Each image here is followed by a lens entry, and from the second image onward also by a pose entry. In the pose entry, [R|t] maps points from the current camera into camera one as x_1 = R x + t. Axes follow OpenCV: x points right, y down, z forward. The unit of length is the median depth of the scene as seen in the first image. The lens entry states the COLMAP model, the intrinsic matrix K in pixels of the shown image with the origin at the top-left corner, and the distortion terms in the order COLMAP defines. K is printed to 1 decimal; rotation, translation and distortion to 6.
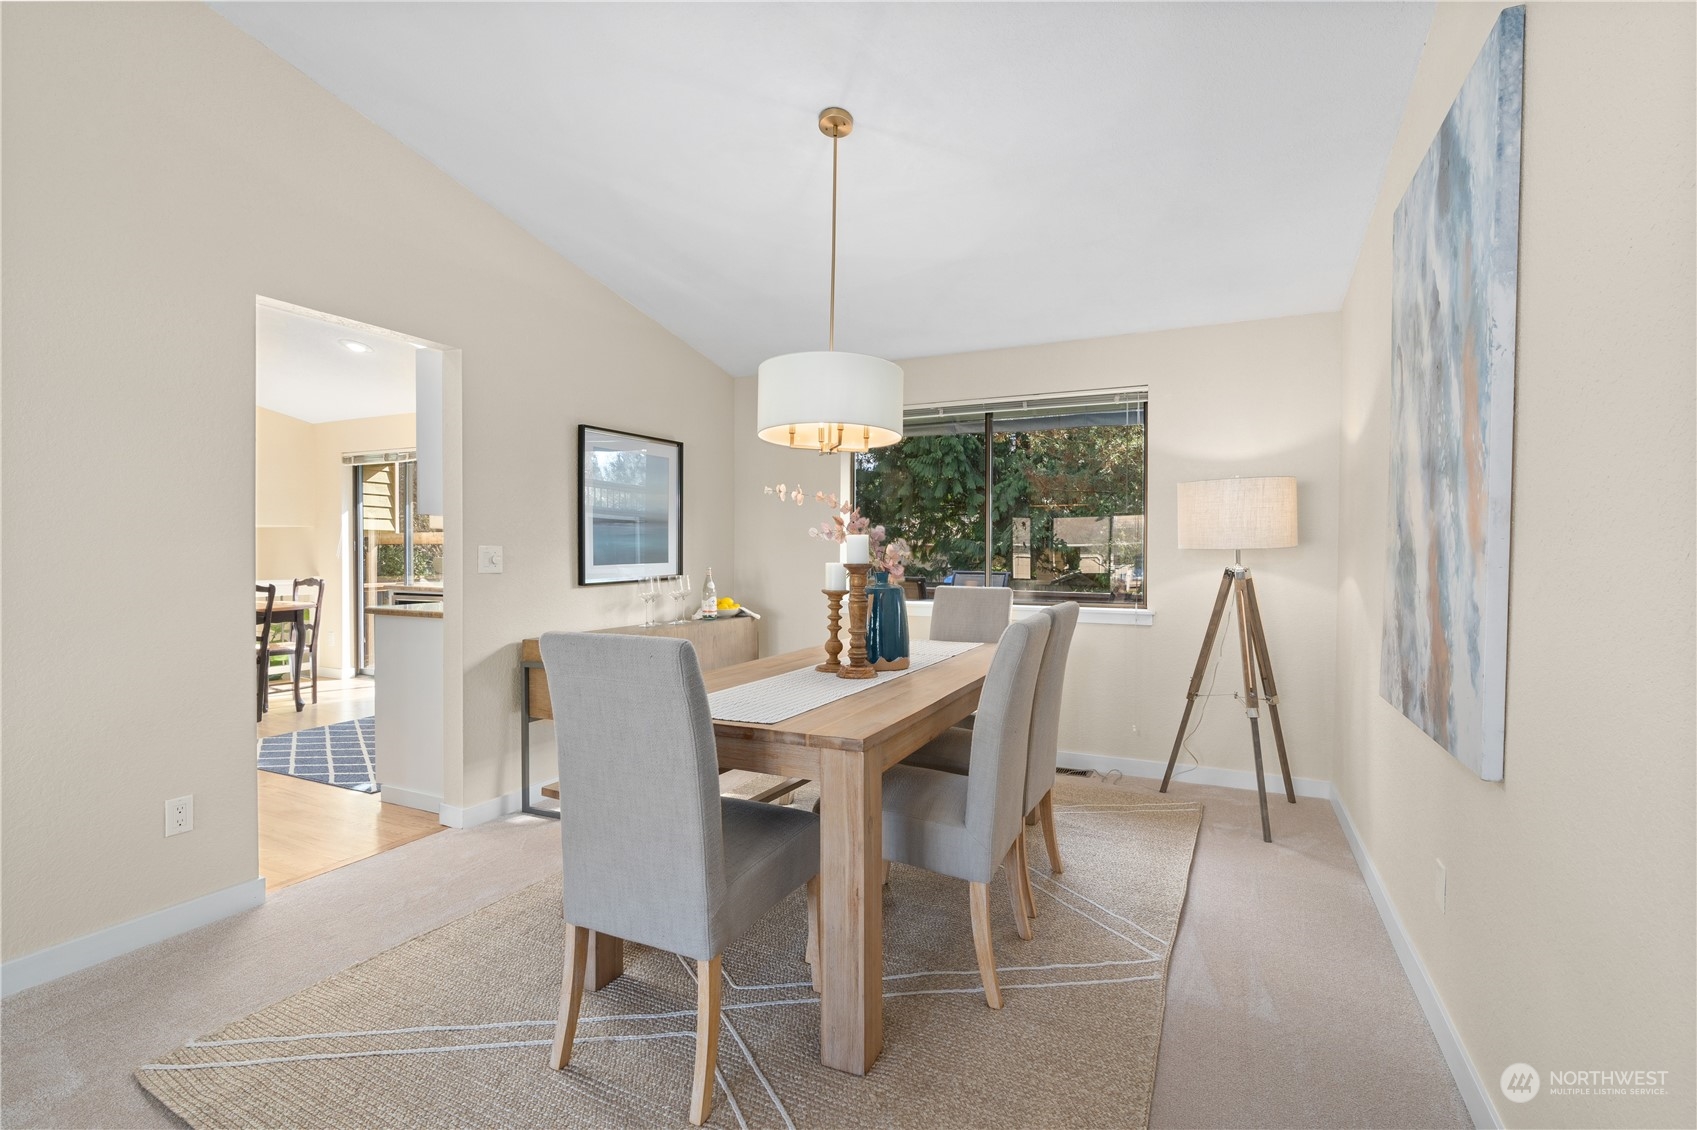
lens RADIAL K [[777.6, 0, 848.5], [0, 777.6, 565.0], [0, 0, 1]] dist [-0.000688, -0.000035]
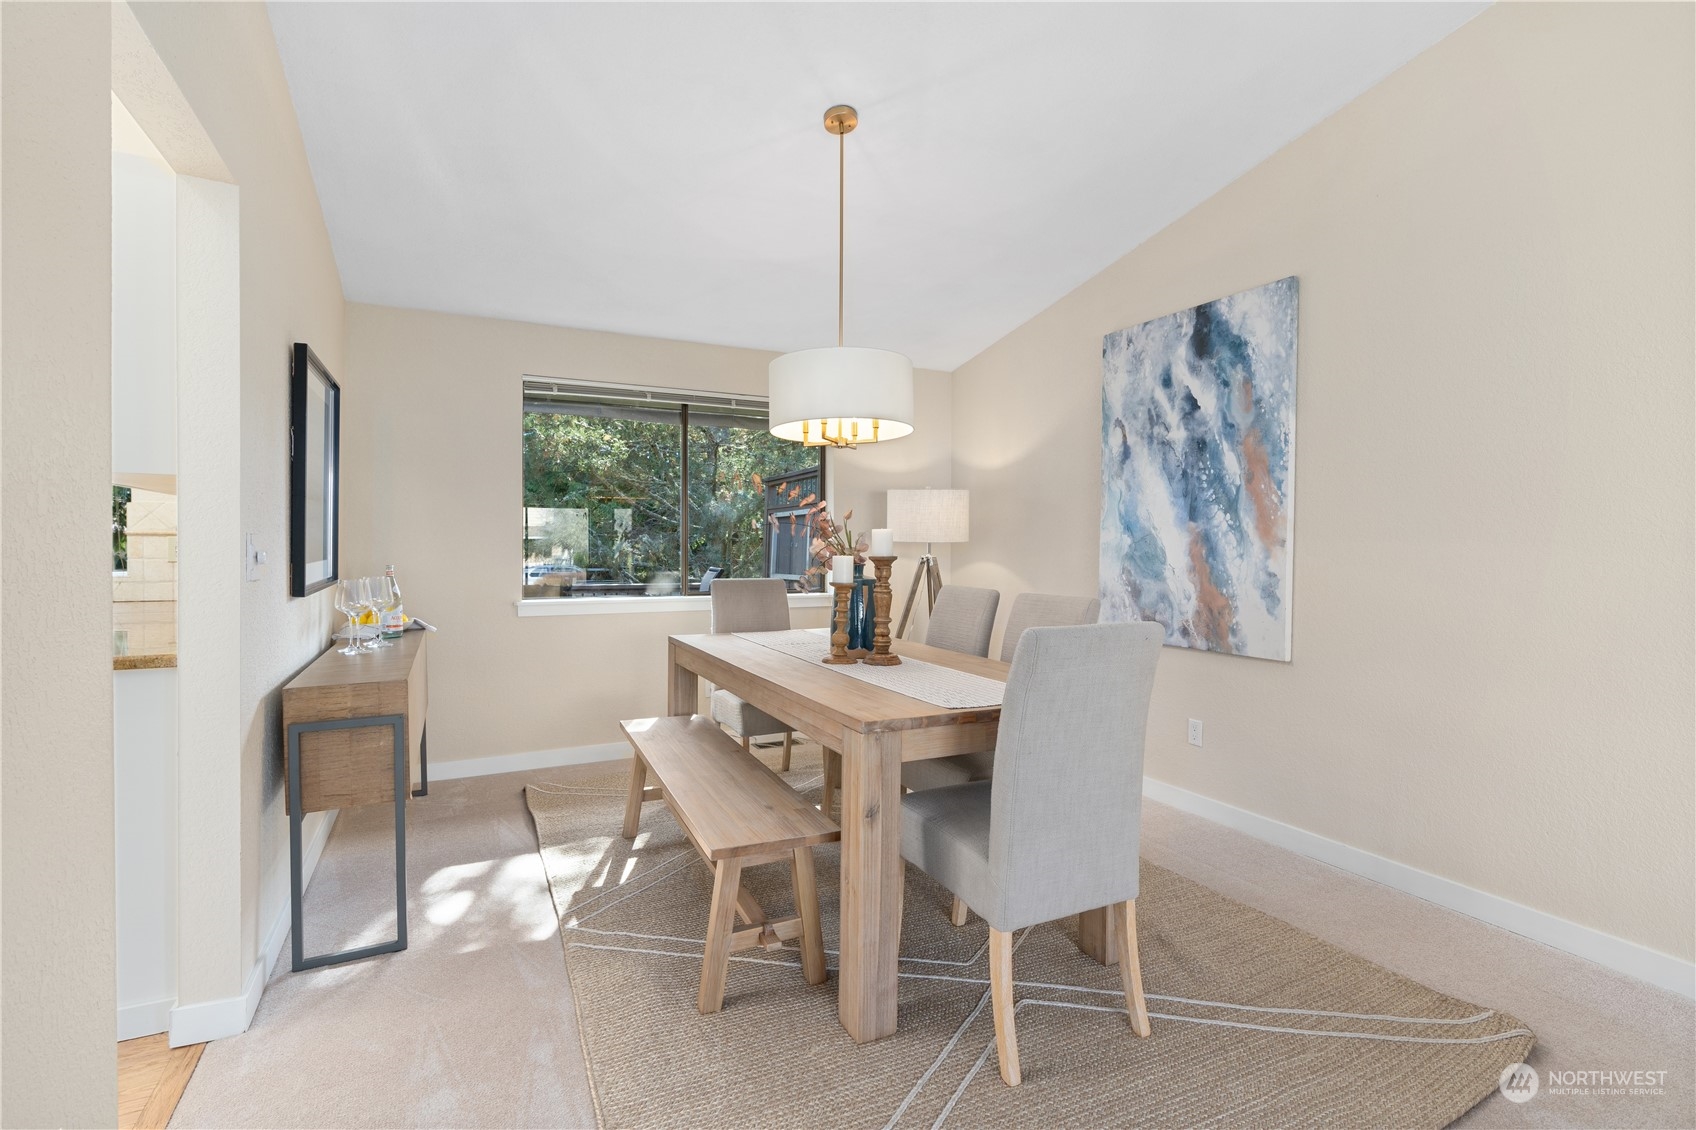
lens RADIAL K [[787.1, 0, 848.0], [0, 787.1, 565.0], [0, 0, 1]] dist [-0.029139, 0.000086]
pose [[0.613442, -0.021620, 0.789444, -0.655490], [0.013178, 0.999766, 0.017140, -0.007425], [-0.789630, -0.000111, 0.613583, 0.300611]]
